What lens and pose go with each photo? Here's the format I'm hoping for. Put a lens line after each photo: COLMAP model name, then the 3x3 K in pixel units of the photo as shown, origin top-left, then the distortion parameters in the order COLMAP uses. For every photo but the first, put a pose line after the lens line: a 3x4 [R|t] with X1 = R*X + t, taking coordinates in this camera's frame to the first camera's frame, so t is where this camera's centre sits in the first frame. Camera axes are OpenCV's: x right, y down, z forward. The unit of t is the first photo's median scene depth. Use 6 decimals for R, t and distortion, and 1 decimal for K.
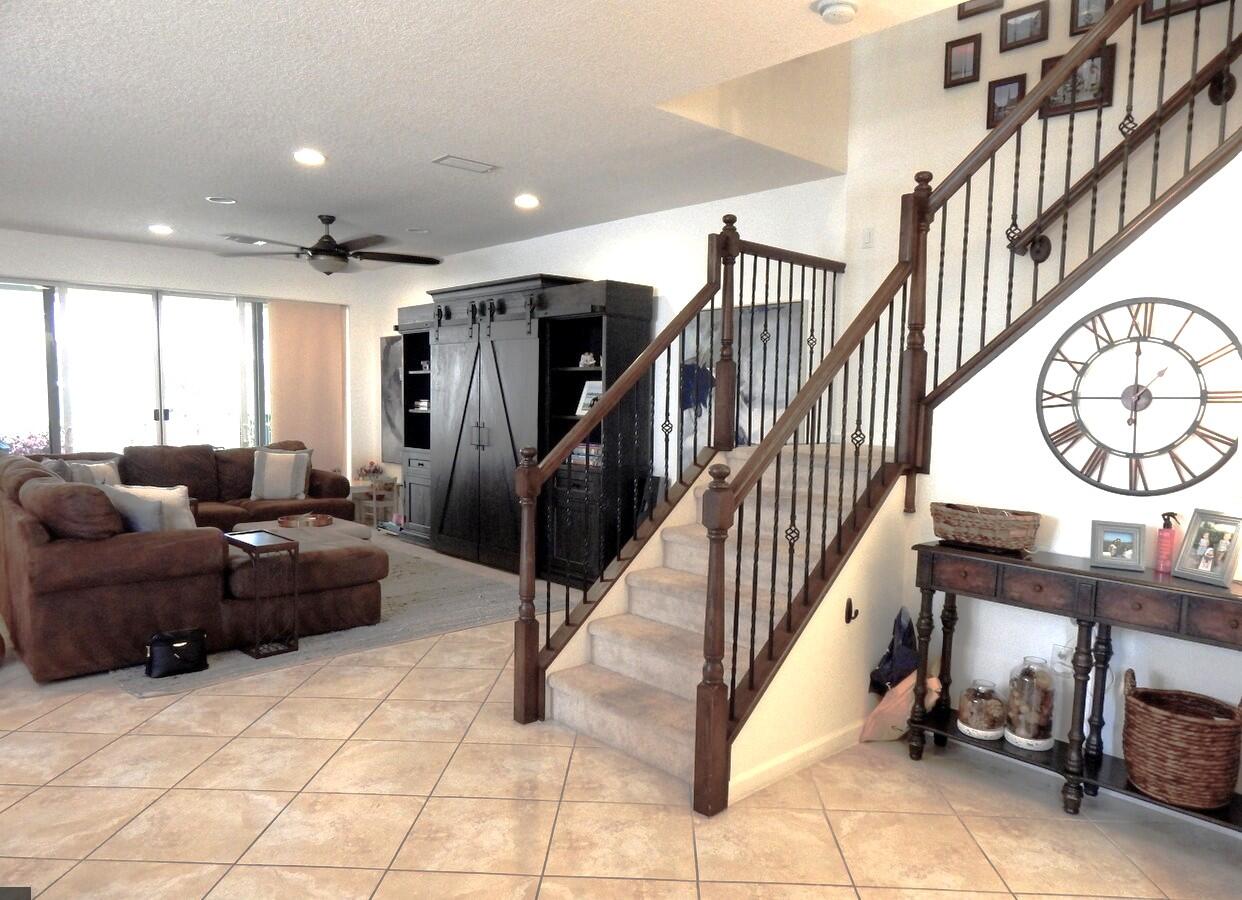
lens RADIAL K [[834.5, 0, 617.9], [0, 834.5, 455.0], [0, 0, 1]] dist [0.004781, -0.002700]
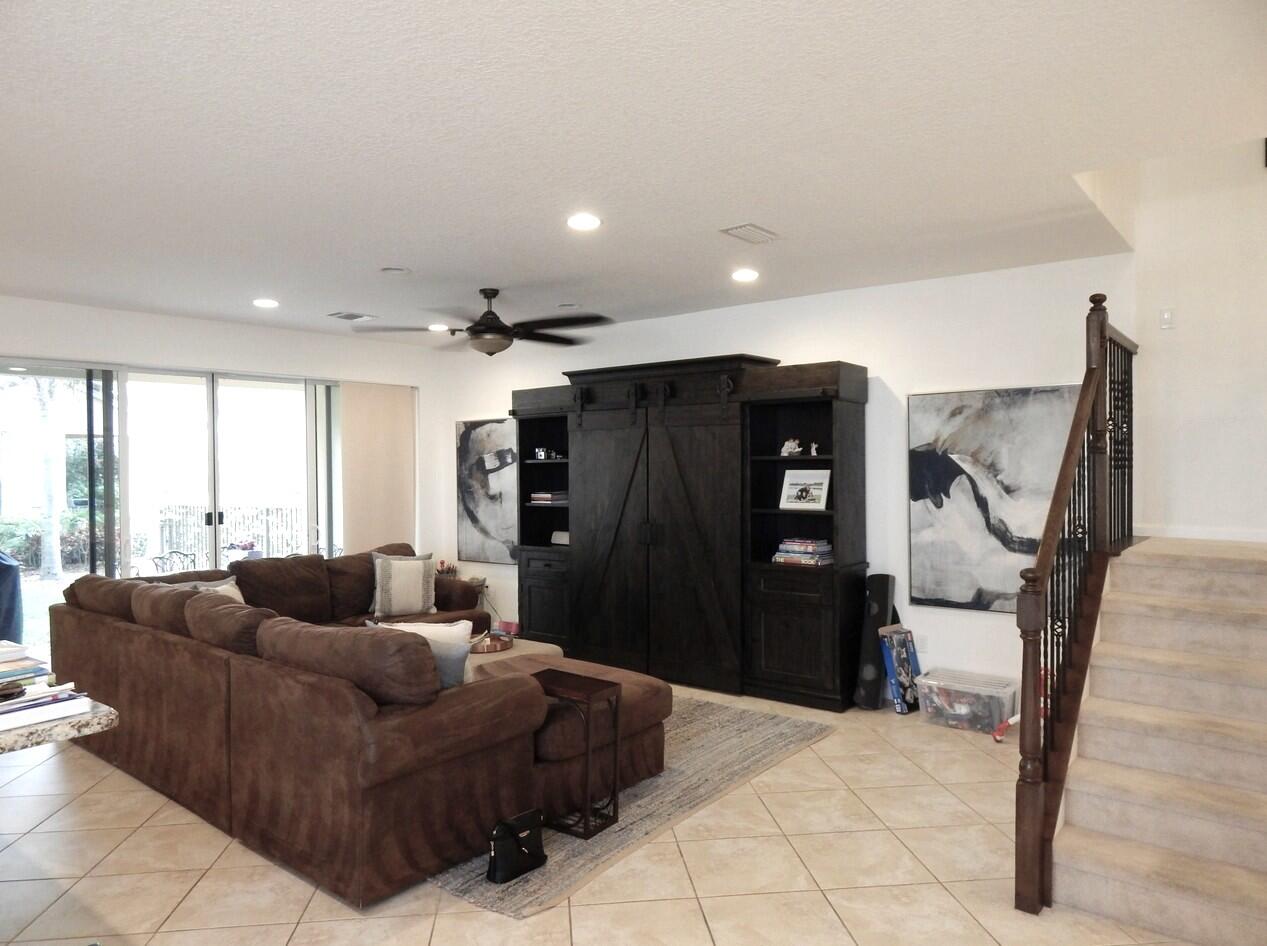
lens RADIAL K [[848.0, 0, 632.1], [0, 848.0, 463.1], [0, 0, 1]] dist [-0.000106, -0.002439]
pose [[0.991423, -0.022747, 0.128695, -0.329990], [0.032325, 0.996820, -0.072829, -0.035756], [-0.126629, 0.076365, 0.989006, 0.114964]]
